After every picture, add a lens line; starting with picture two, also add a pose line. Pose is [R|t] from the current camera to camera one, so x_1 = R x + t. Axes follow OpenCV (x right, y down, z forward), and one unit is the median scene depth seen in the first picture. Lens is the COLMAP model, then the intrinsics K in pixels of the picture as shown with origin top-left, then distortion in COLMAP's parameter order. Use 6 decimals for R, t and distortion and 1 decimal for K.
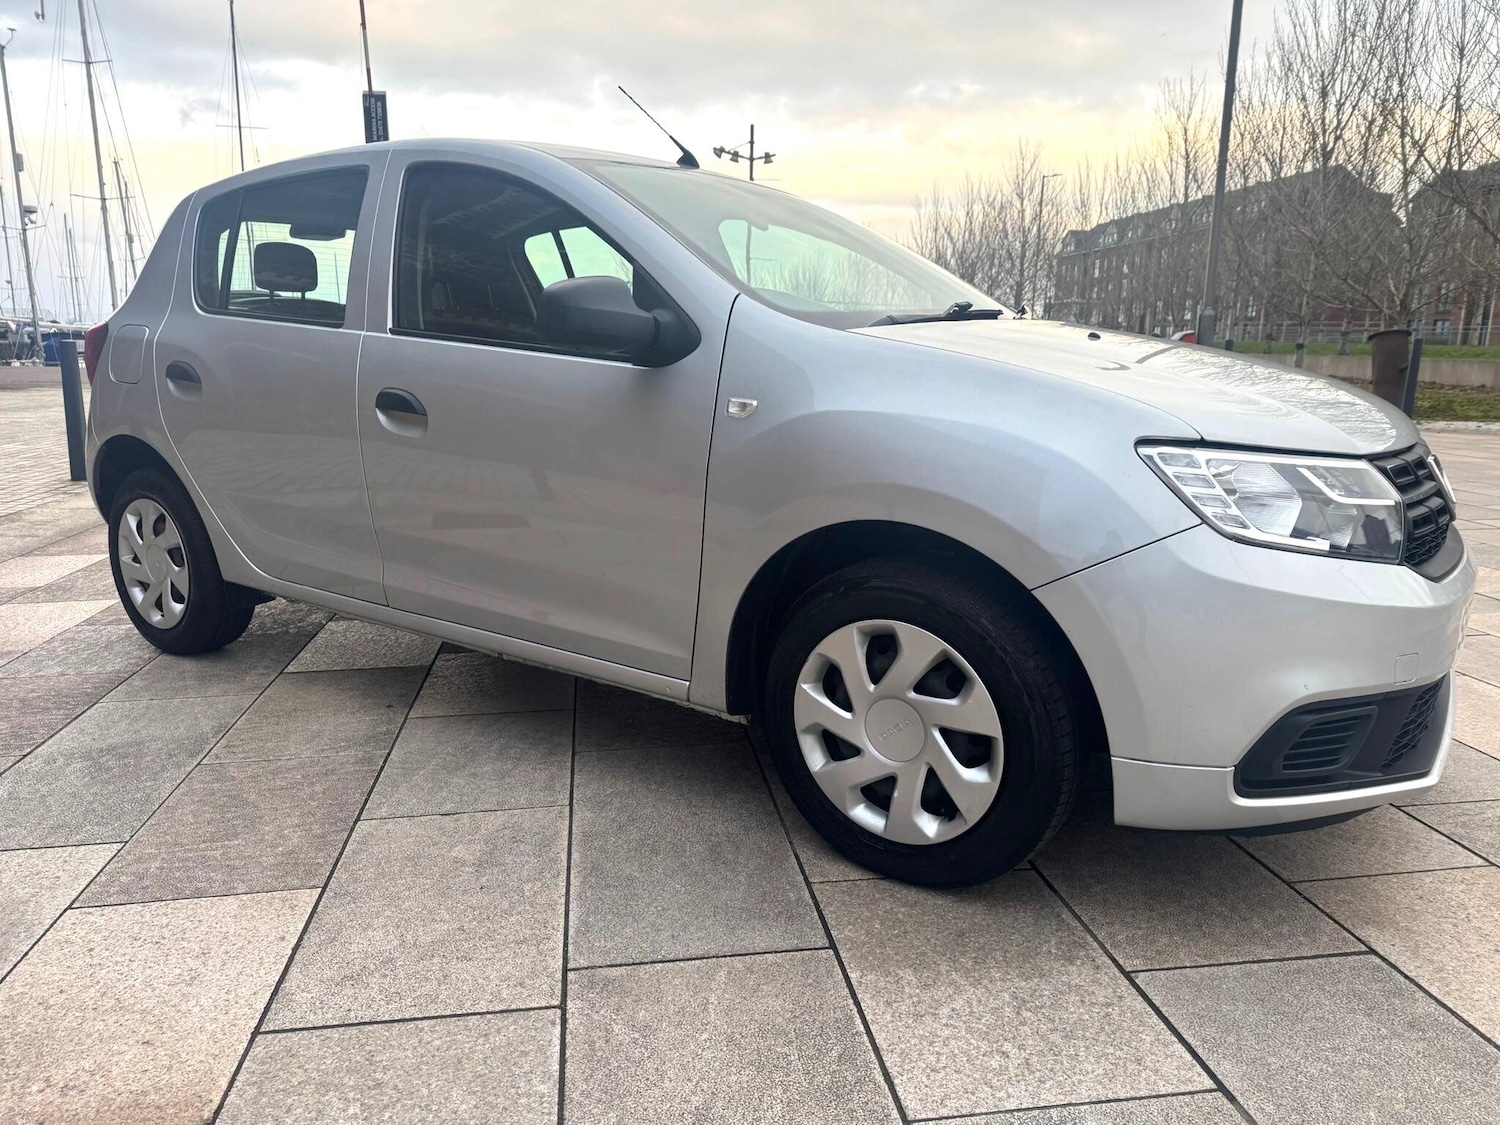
lens RADIAL K [[1073.2, 0, 758.2], [0, 1073.2, 560.6], [0, 0, 1]] dist [0.014134, -0.017020]
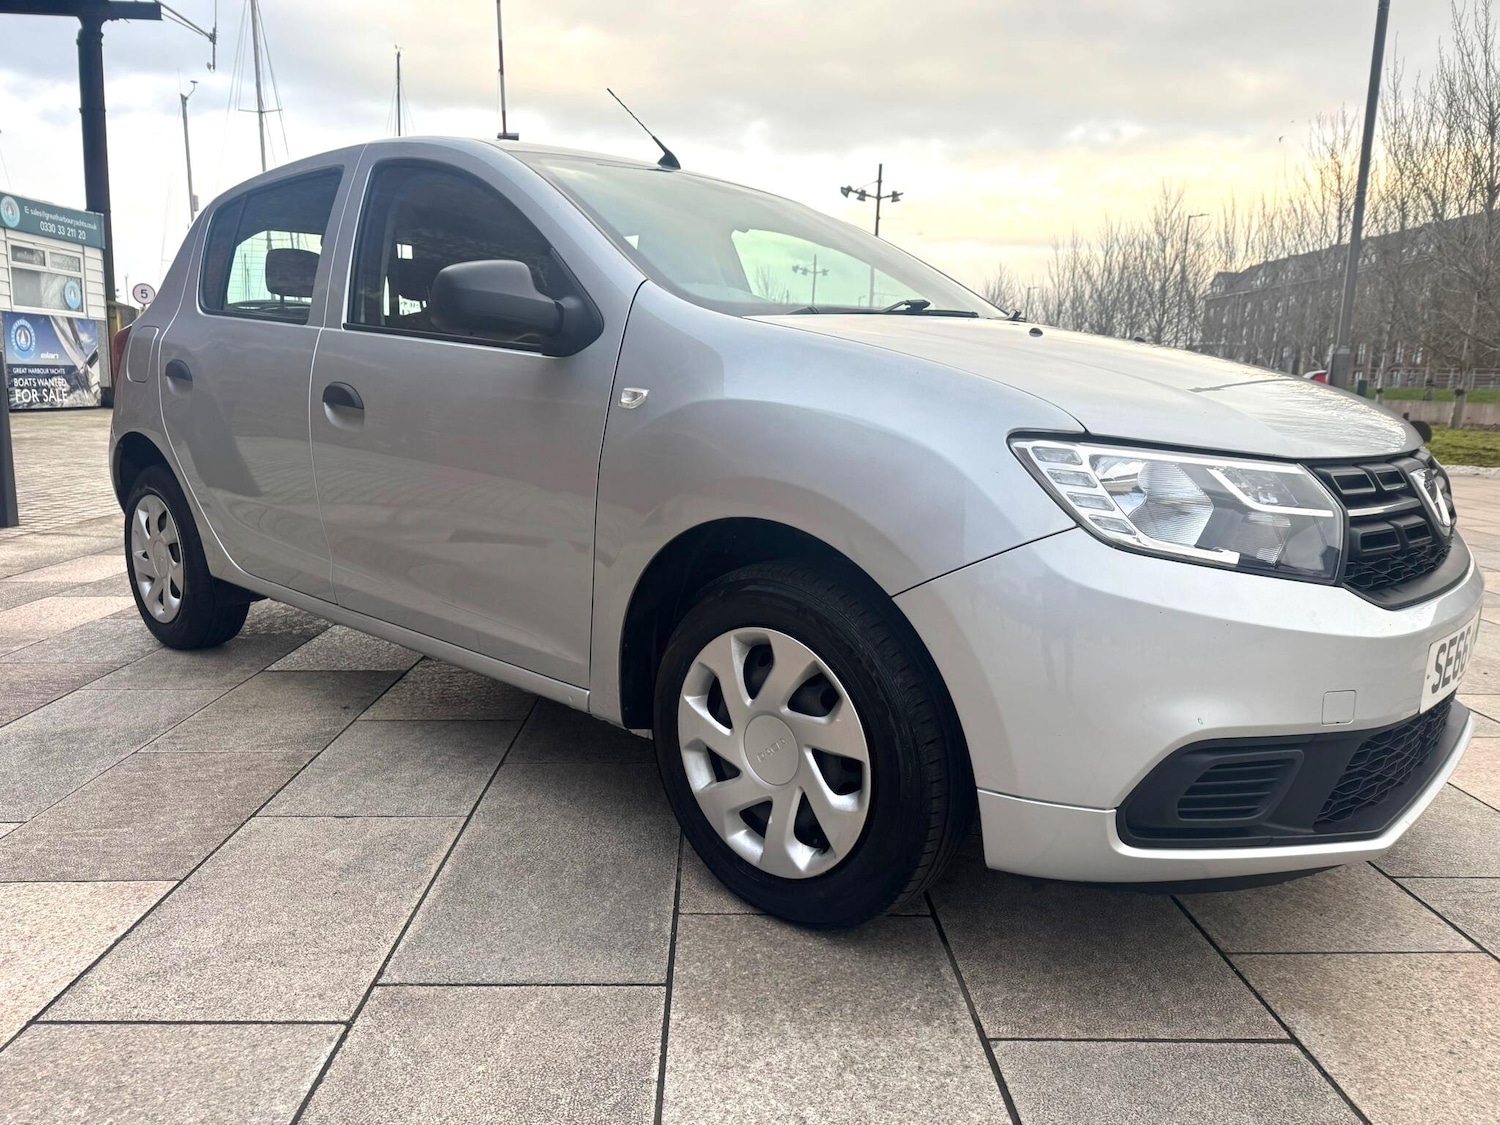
lens RADIAL K [[1073.2, 0, 758.2], [0, 1073.2, 560.6], [0, 0, 1]] dist [0.014134, -0.017020]
pose [[0.992475, 0.035314, -0.117245, 0.211777], [-0.039395, 0.998689, -0.032677, 0.026396], [0.115937, 0.037050, 0.992565, 0.084184]]
